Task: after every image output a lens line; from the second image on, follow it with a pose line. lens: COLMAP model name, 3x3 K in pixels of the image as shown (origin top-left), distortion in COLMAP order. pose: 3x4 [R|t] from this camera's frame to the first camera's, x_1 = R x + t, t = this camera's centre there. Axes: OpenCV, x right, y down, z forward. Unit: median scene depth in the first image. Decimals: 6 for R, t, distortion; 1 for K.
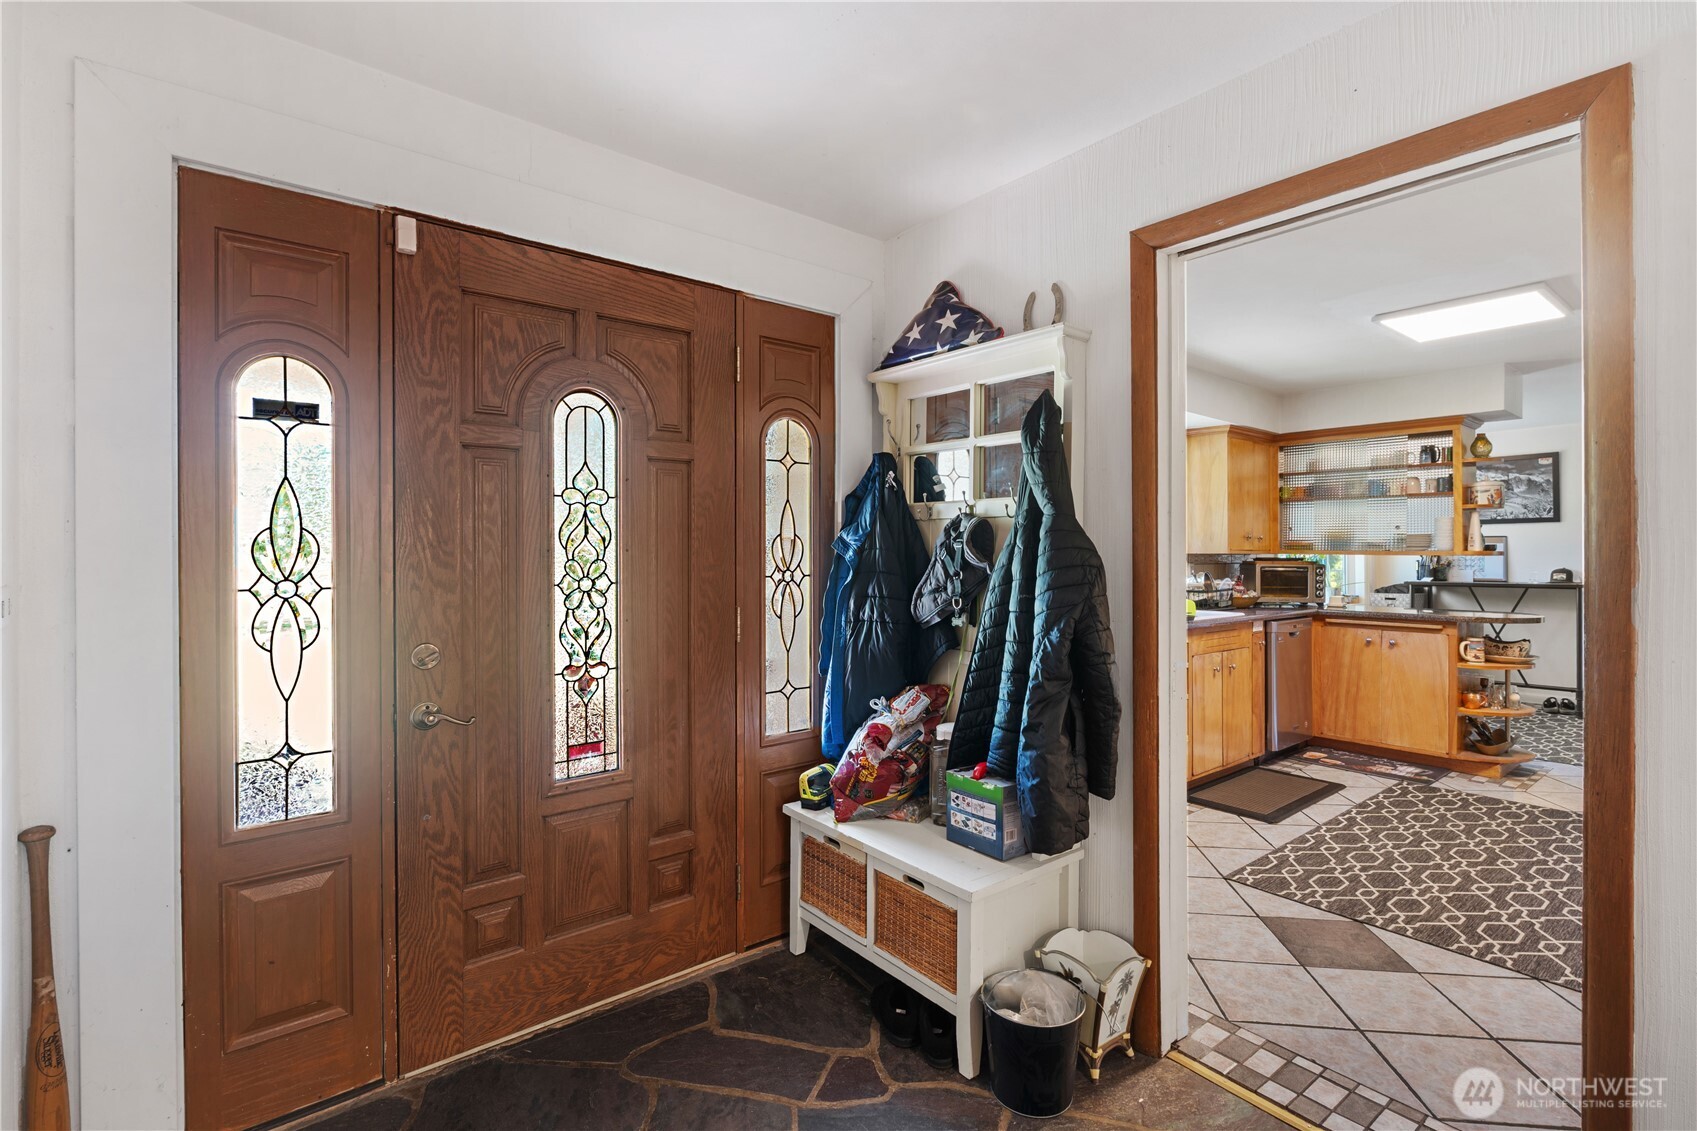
lens RADIAL K [[787.6, 0, 857.7], [0, 787.6, 549.6], [0, 0, 1]] dist [-0.004827, -0.000330]
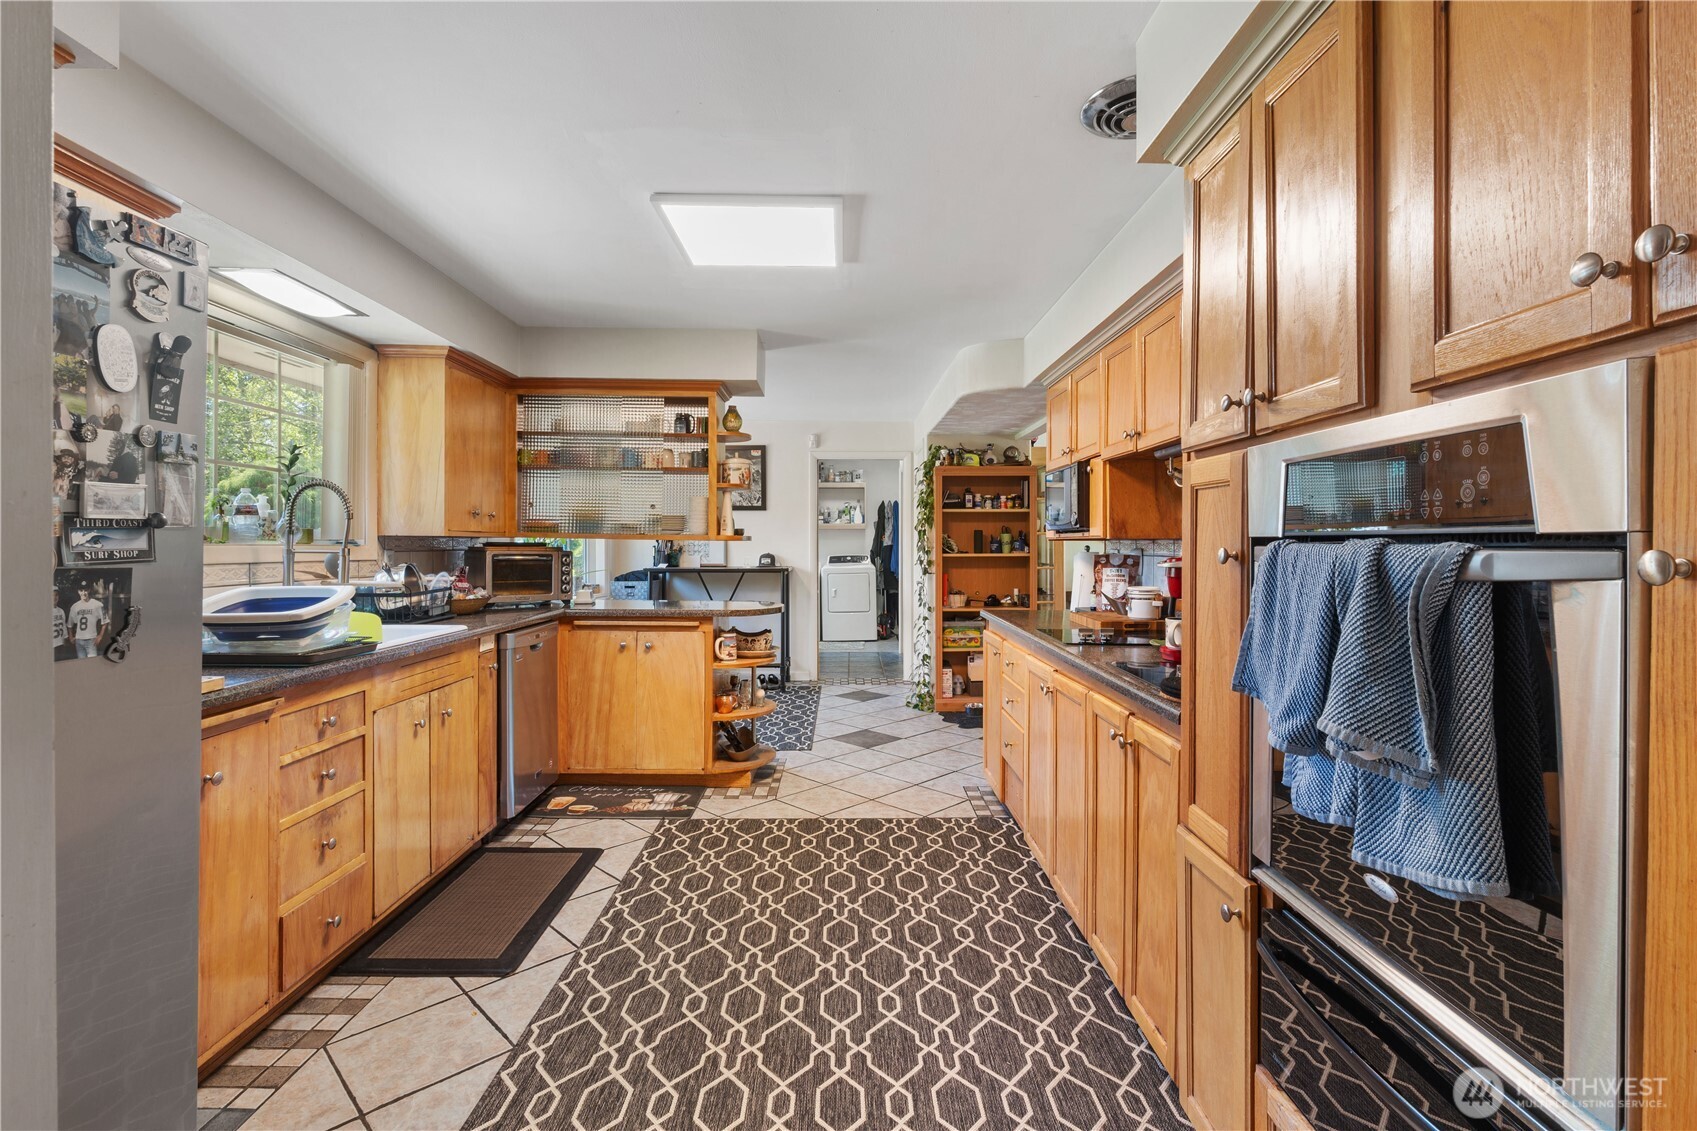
lens RADIAL K [[787.6, 0, 857.7], [0, 787.6, 549.6], [0, 0, 1]] dist [-0.004827, -0.000330]
pose [[0.617913, -0.003304, 0.786240, 0.163689], [-0.011372, 0.999849, 0.013140, 0.004103], [-0.786164, -0.017061, 0.617782, 0.312909]]
